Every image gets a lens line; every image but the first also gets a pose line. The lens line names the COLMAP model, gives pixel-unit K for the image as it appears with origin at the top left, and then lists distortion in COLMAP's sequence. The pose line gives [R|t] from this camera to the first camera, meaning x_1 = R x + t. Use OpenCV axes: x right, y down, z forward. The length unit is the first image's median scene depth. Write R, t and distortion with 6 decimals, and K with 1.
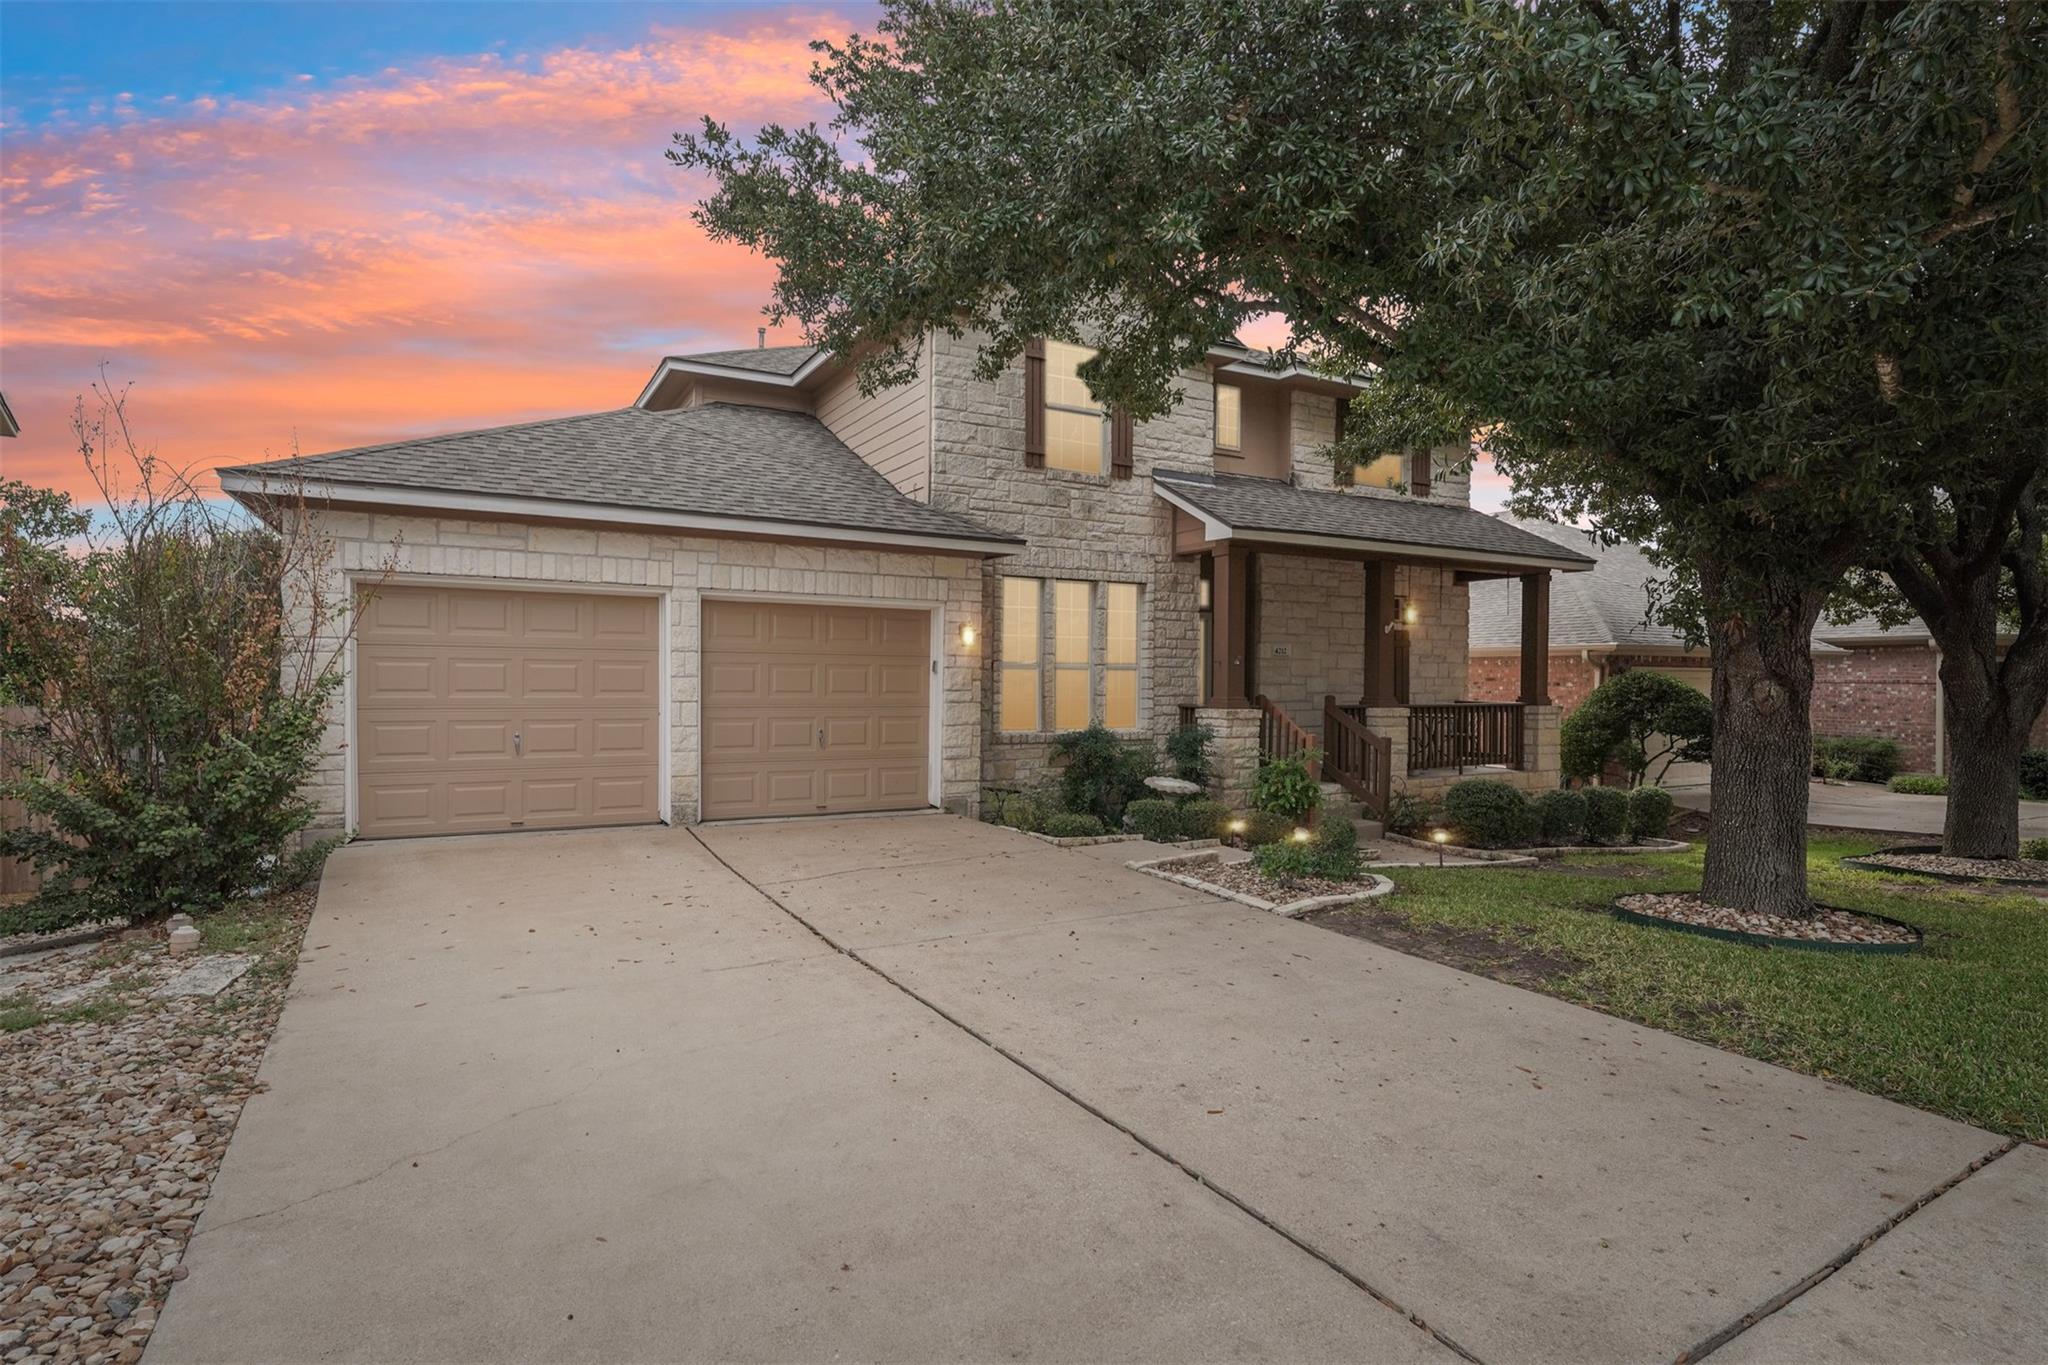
lens RADIAL K [[998.6, 0, 1023.3], [0, 998.6, 684.2], [0, 0, 1]] dist [0.006737, 0.000369]
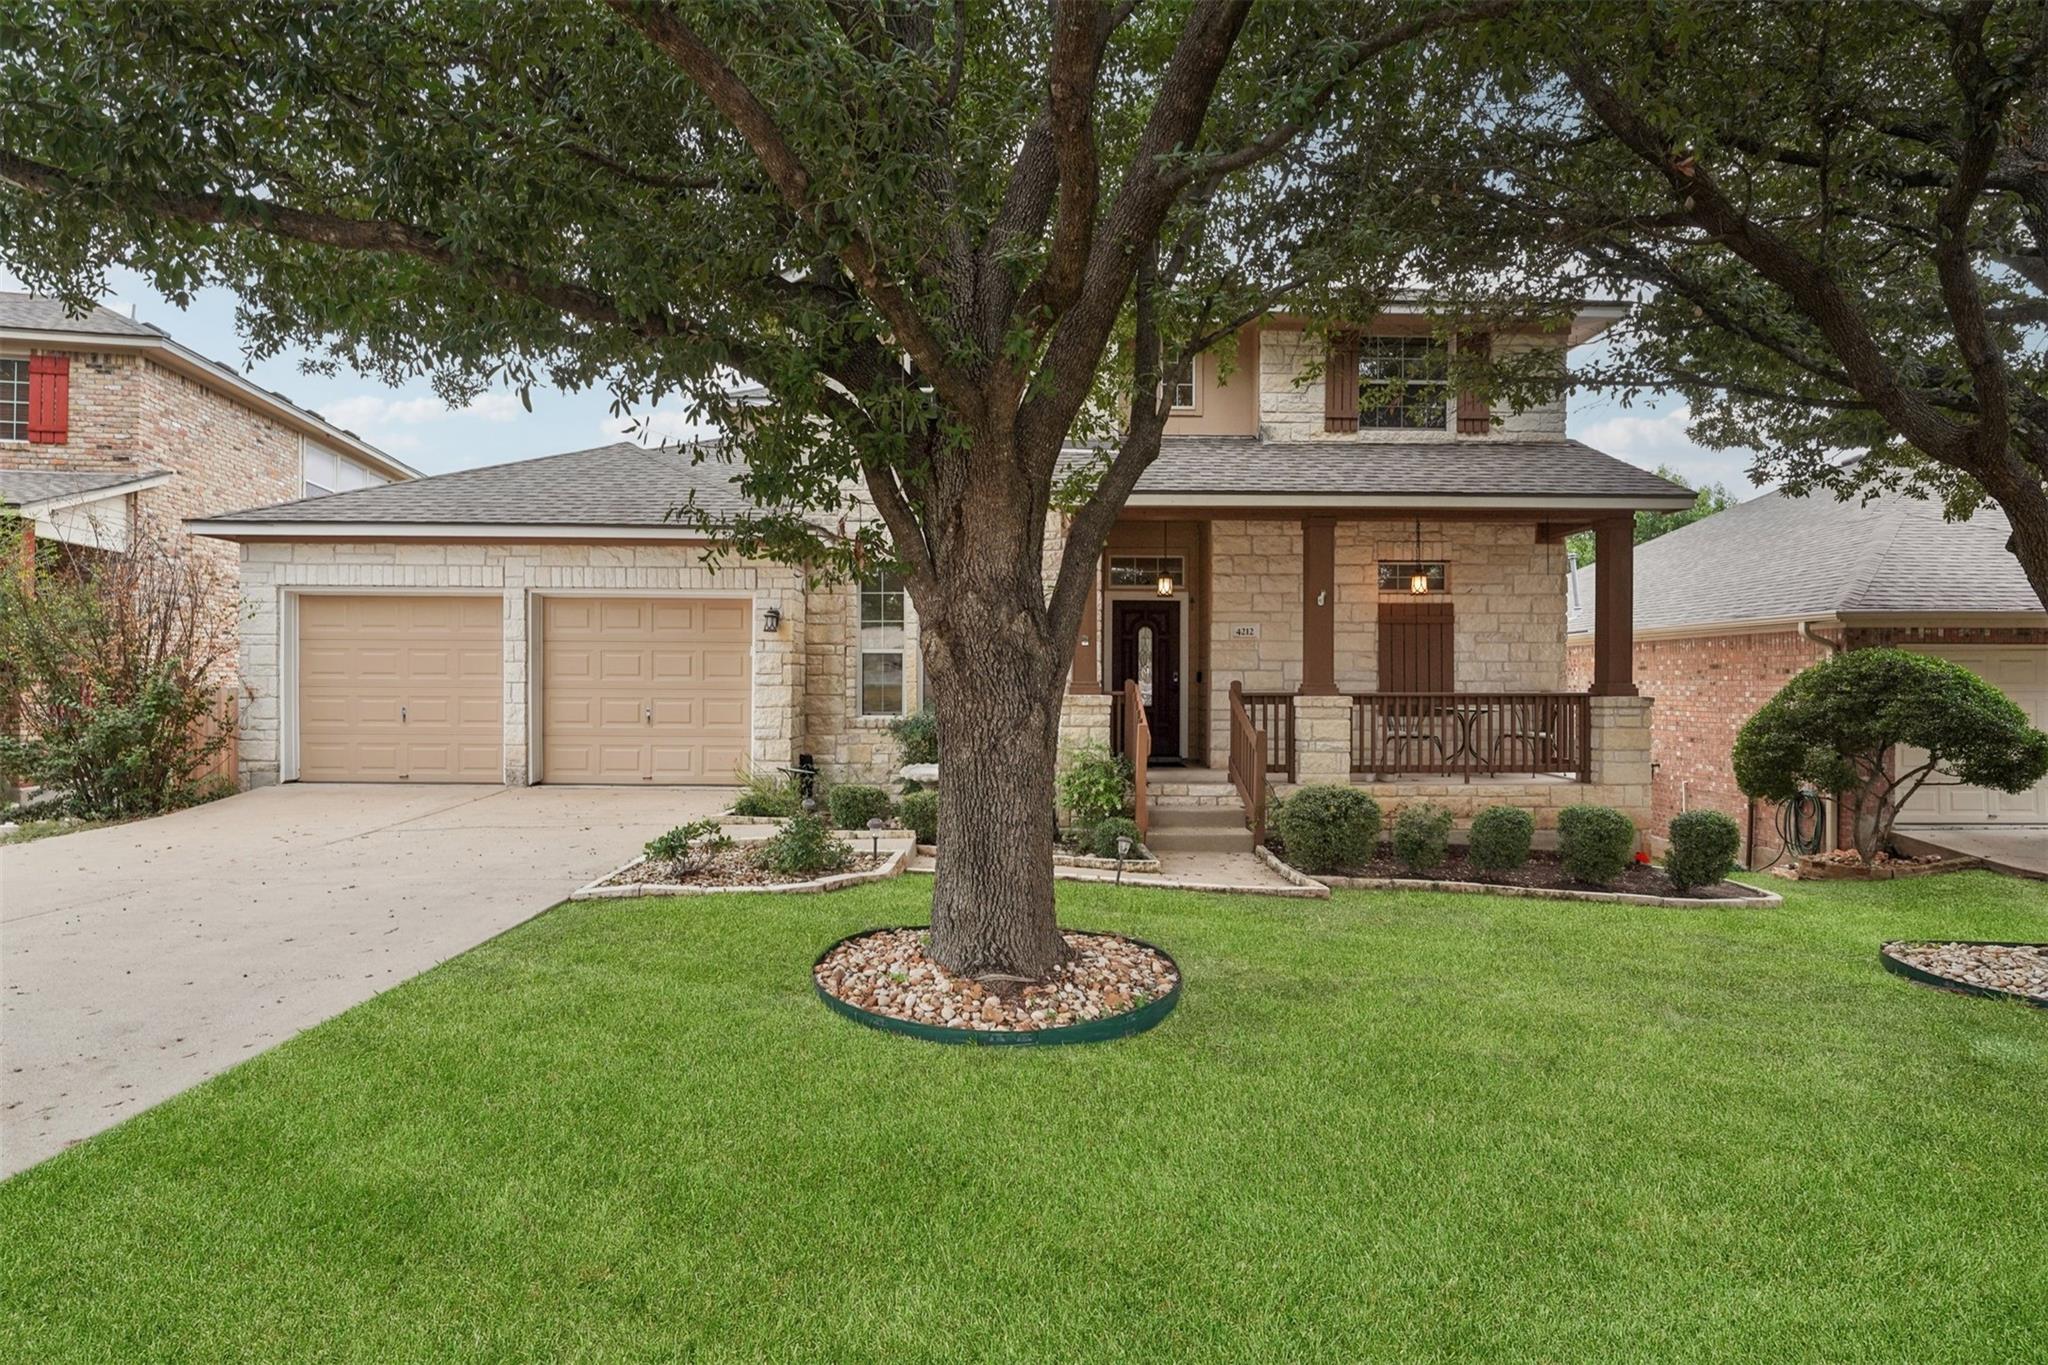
lens RADIAL K [[952.2, 0, 1024.2], [0, 952.2, 676.4], [0, 0, 1]] dist [-0.004719, -0.000380]
pose [[0.886652, -0.004027, -0.462419, 0.652645], [0.000296, 0.999967, -0.008141, 0.017500], [0.462436, 0.007082, 0.886624, 0.244080]]
